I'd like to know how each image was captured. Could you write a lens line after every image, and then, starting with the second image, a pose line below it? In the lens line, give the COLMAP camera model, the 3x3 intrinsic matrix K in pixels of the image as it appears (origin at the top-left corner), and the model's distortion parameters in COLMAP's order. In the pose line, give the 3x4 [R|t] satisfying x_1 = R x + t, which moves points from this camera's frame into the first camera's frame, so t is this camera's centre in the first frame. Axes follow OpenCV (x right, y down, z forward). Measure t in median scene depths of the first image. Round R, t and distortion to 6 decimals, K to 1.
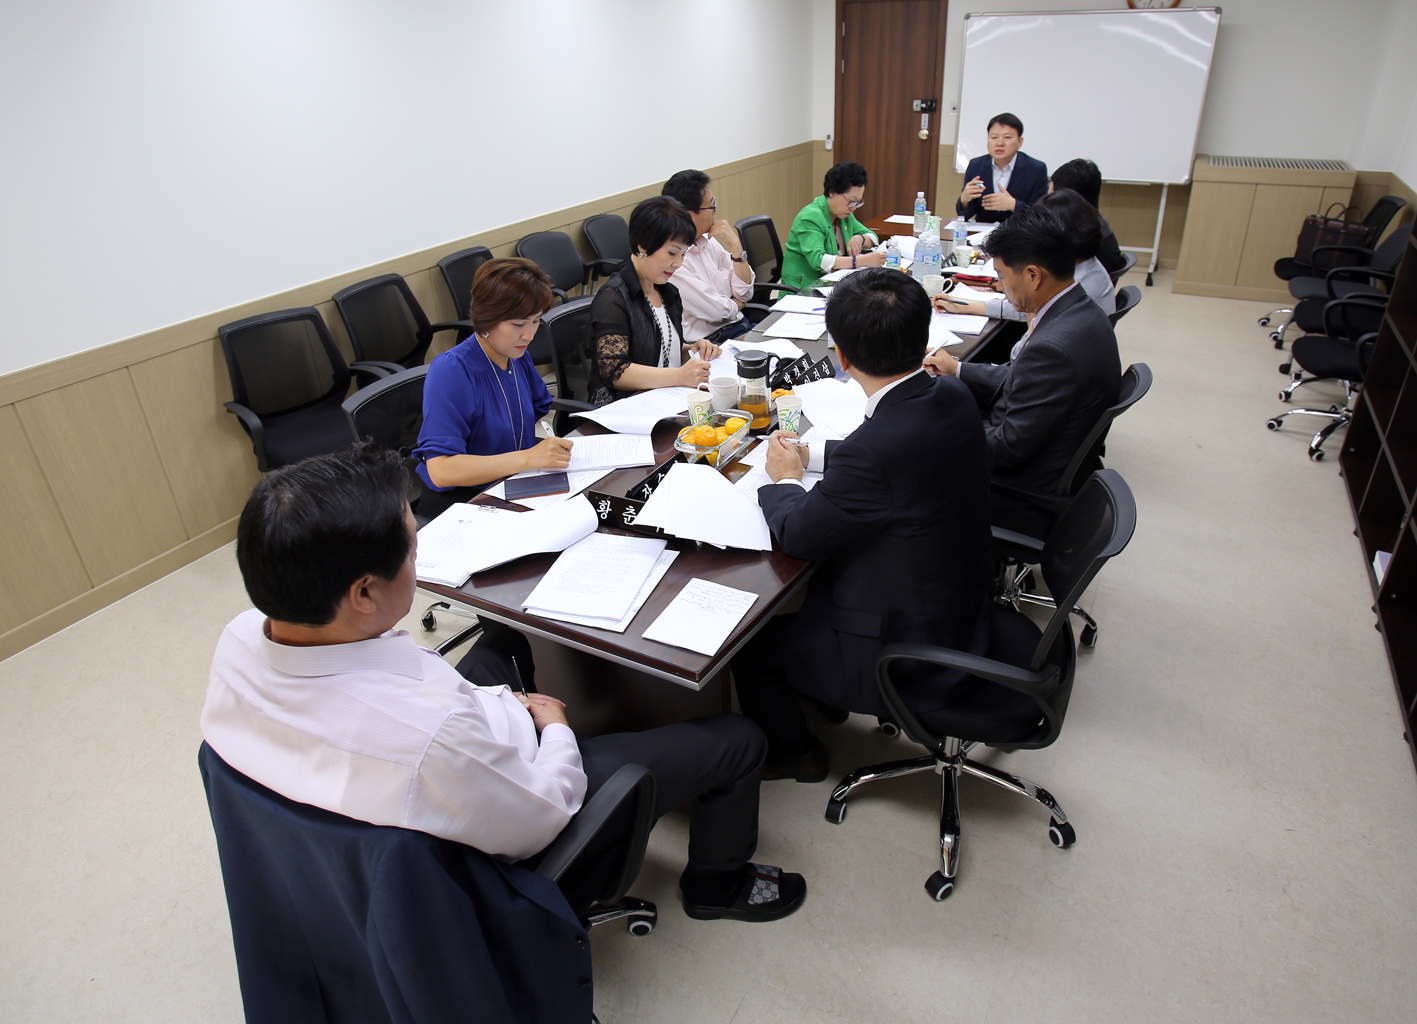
lens RADIAL K [[860.3, 0, 711.1], [0, 860.3, 506.5], [0, 0, 1]] dist [-0.069284, 0.027984]
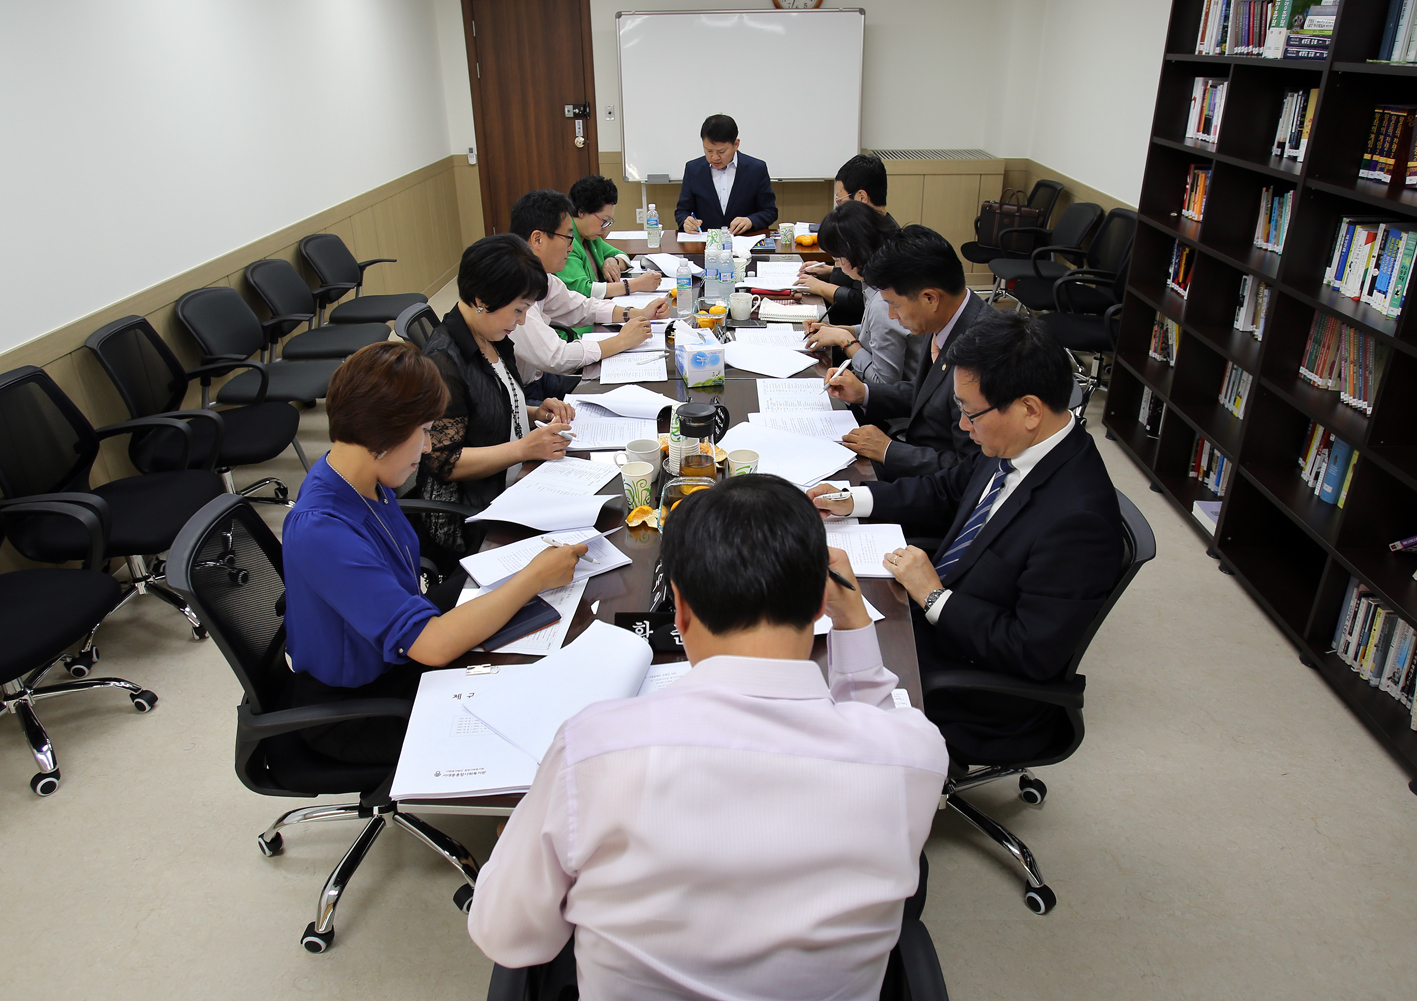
lens RADIAL K [[955.9, 0, 695.7], [0, 955.9, 502.1], [0, 0, 1]] dist [-0.058152, 0.027494]
pose [[0.897706, -0.179773, 0.402251, -0.139354], [0.200344, 0.979682, -0.009272, -0.032262], [-0.392411, 0.088912, 0.915483, 0.064930]]
